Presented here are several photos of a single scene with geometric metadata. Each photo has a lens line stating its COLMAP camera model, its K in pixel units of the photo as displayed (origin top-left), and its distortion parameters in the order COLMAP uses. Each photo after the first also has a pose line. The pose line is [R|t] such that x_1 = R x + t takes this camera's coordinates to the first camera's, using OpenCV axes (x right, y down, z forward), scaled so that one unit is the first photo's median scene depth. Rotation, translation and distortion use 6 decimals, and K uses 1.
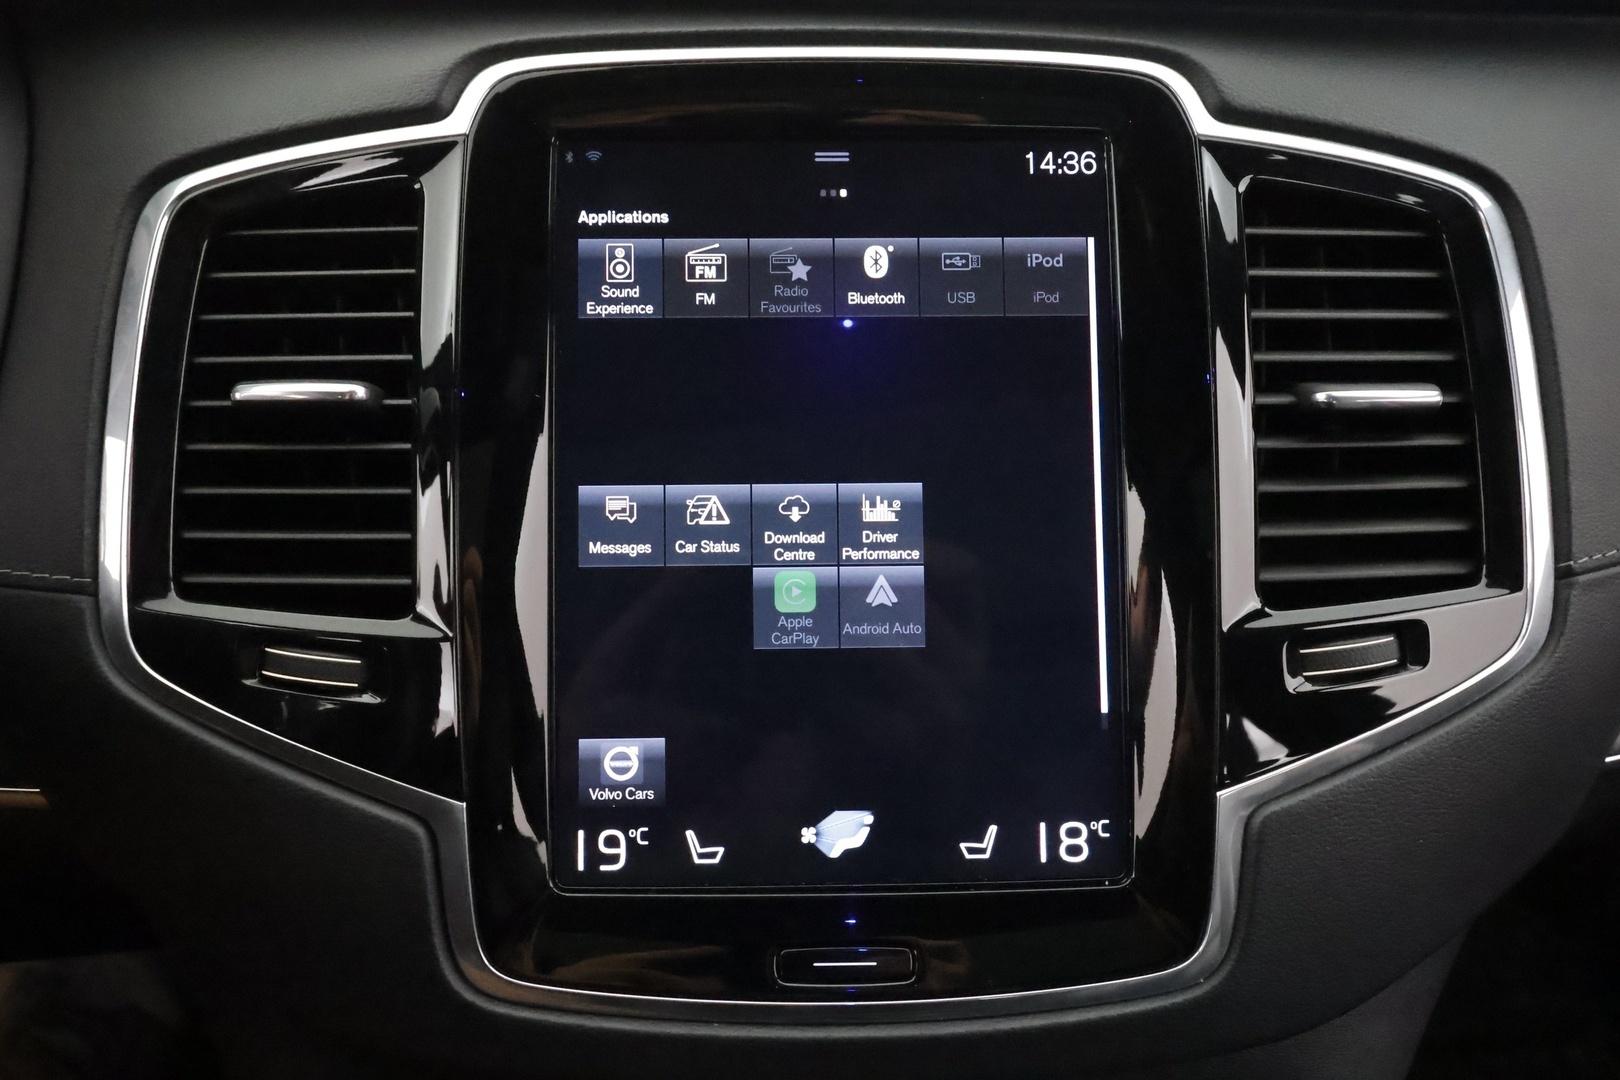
lens RADIAL K [[1339.4, 0, 808.5], [0, 1339.4, 537.5], [0, 0, 1]] dist [0.002499, -0.003176]
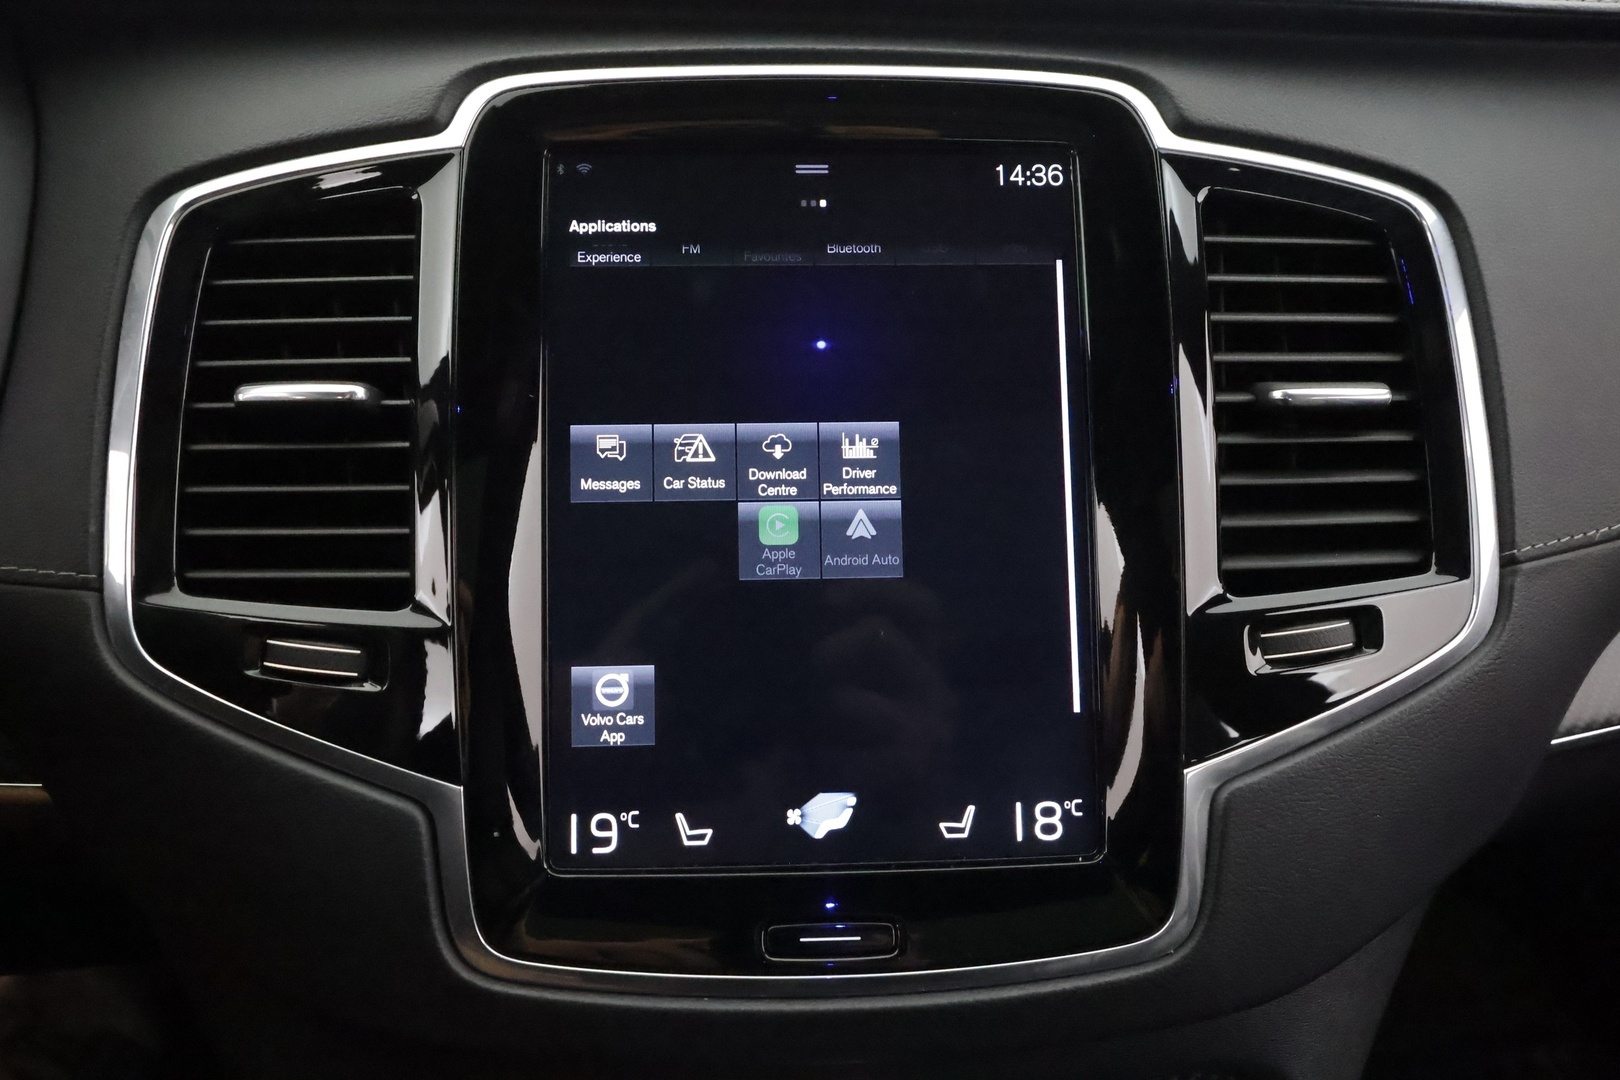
lens RADIAL K [[1339.4, 0, 821.1], [0, 1339.4, 546.1], [0, 0, 1]] dist [0.002499, -0.003176]
pose [[0.999700, -0.006667, 0.023571, -0.002074], [0.007227, 0.999692, -0.023722, 0.036663], [-0.023406, 0.023886, 0.999441, -0.042805]]
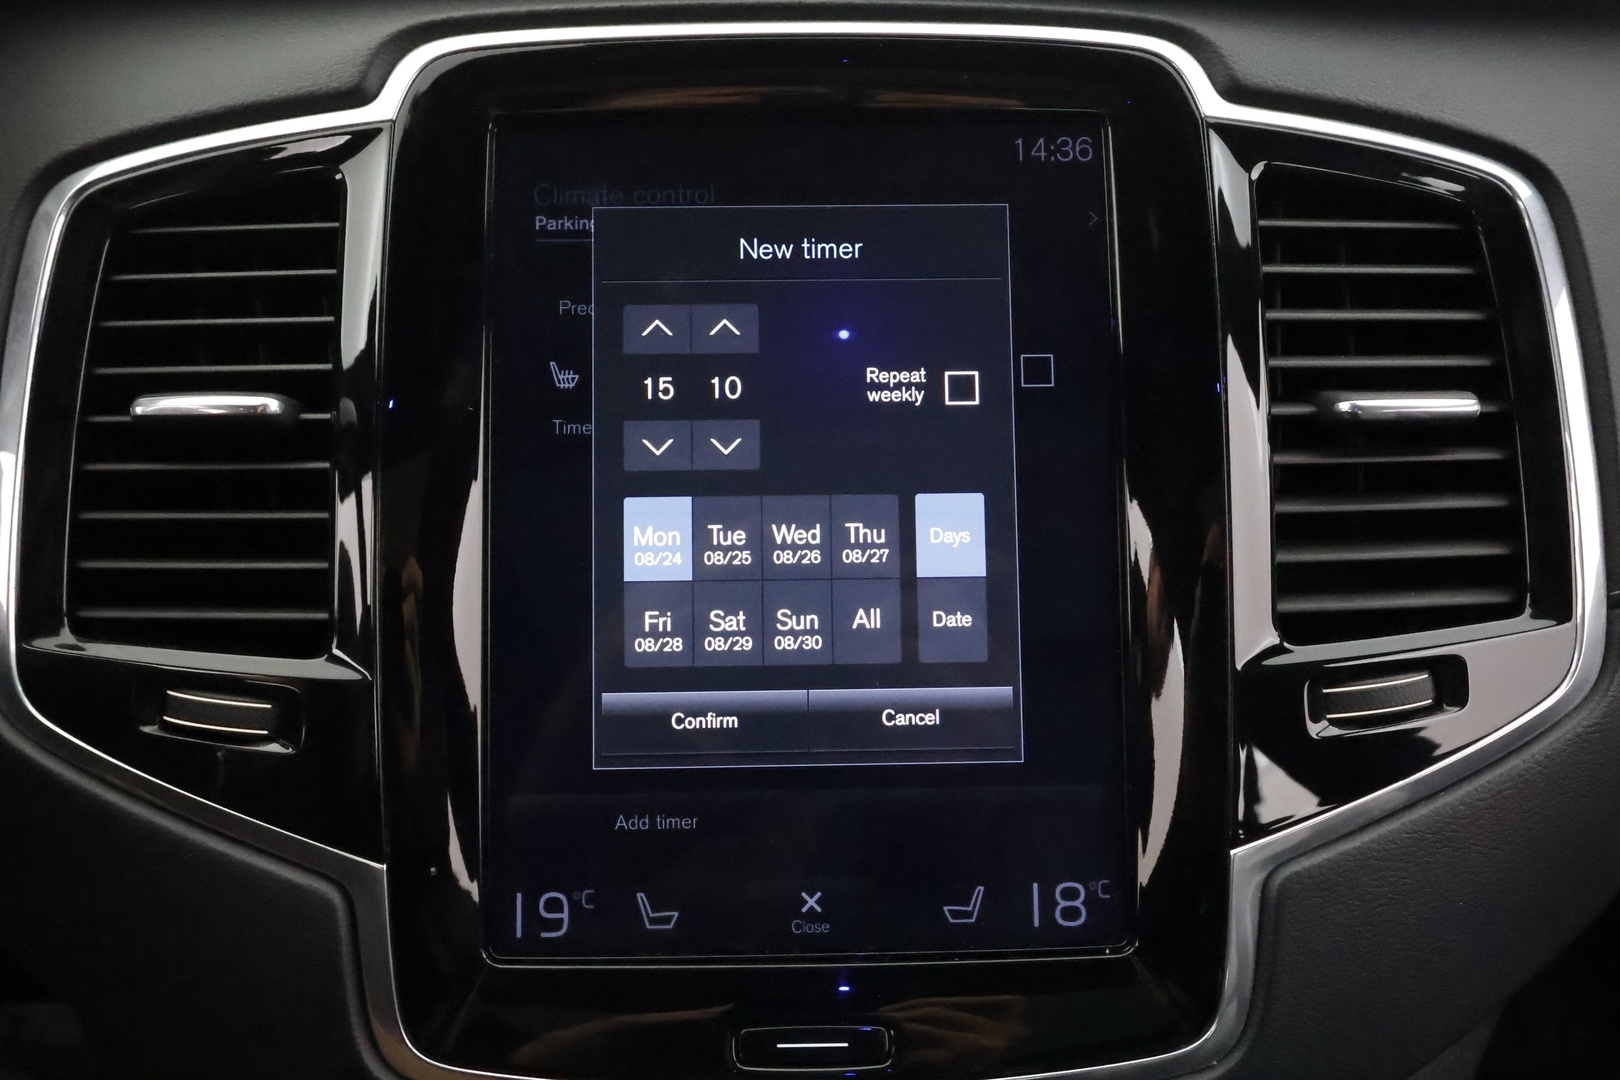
lens RADIAL K [[1339.4, 0, 809.9], [0, 1339.4, 538.3], [0, 0, 1]] dist [0.002499, -0.003176]
pose [[0.999954, -0.003070, -0.009058, 0.032809], [0.002973, 0.999938, -0.010694, -0.008291], [0.009090, 0.010667, 0.999902, 0.101289]]
